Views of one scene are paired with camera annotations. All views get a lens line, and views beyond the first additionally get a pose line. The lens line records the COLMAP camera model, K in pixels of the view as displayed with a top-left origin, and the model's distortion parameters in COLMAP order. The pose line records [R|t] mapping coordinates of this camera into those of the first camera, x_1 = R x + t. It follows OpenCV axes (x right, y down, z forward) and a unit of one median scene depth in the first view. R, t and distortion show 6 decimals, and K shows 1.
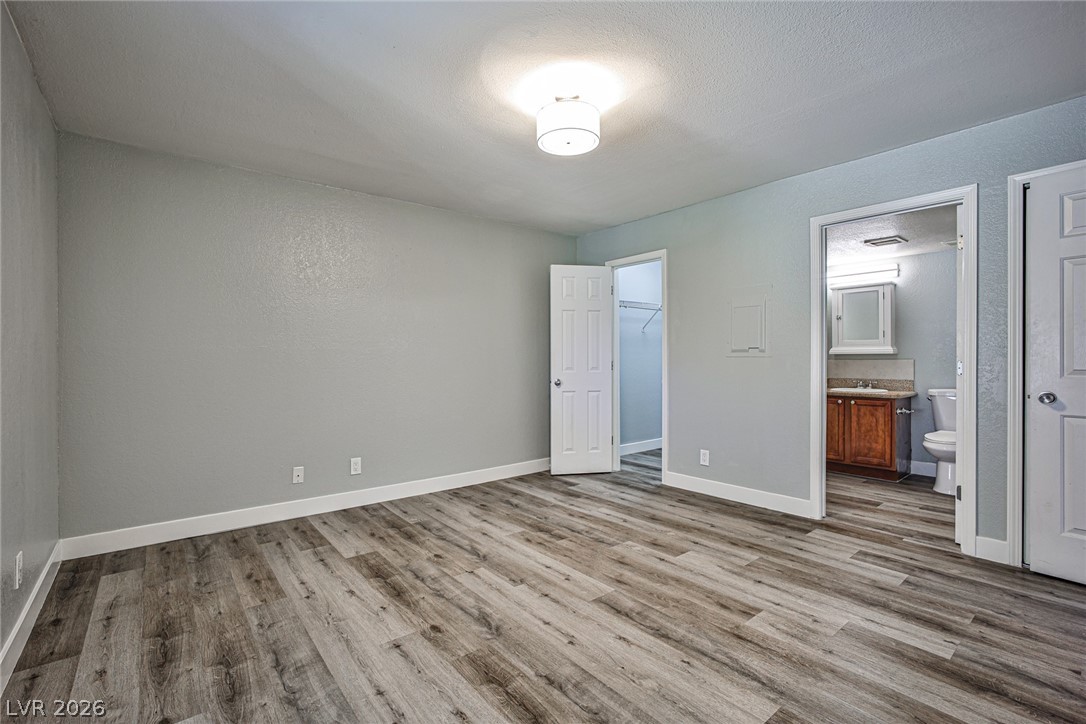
lens RADIAL K [[492.4, 0, 536.3], [0, 492.4, 369.9], [0, 0, 1]] dist [-0.031997, 0.013722]
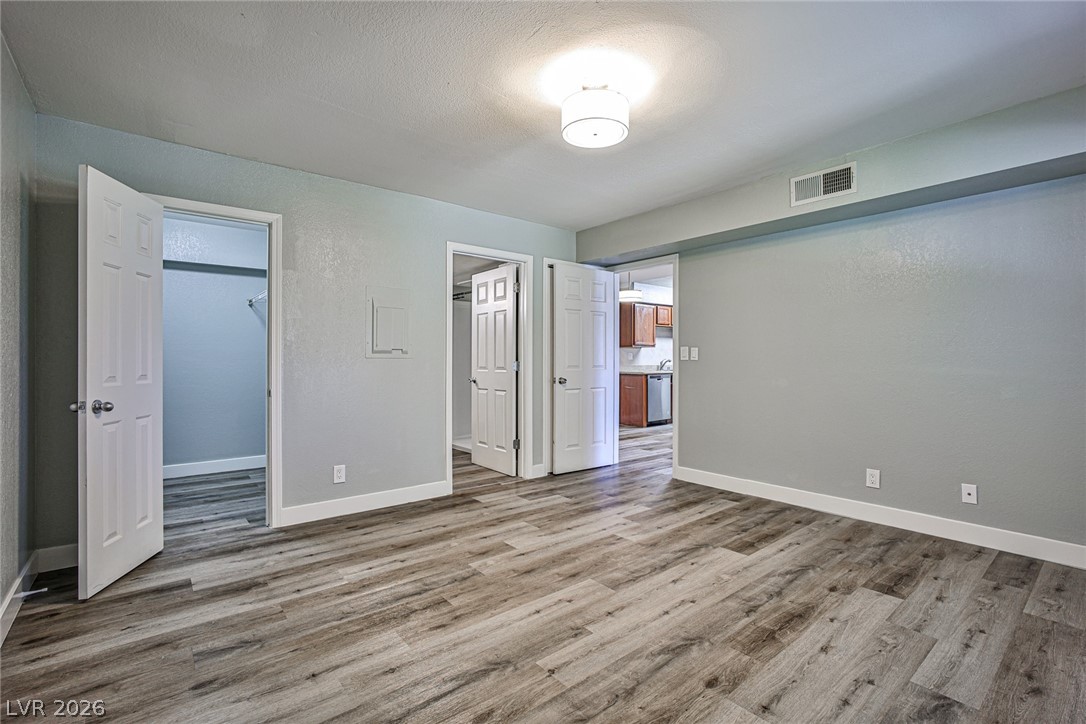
lens RADIAL K [[504.1, 0, 519.6], [0, 504.1, 359.1], [0, 0, 1]] dist [-0.033974, 0.015841]
pose [[-0.012246, 0.007245, 0.999899, -0.751678], [0.020319, 0.999769, -0.006995, -0.014378], [-0.999719, 0.020231, -0.012390, 0.949295]]
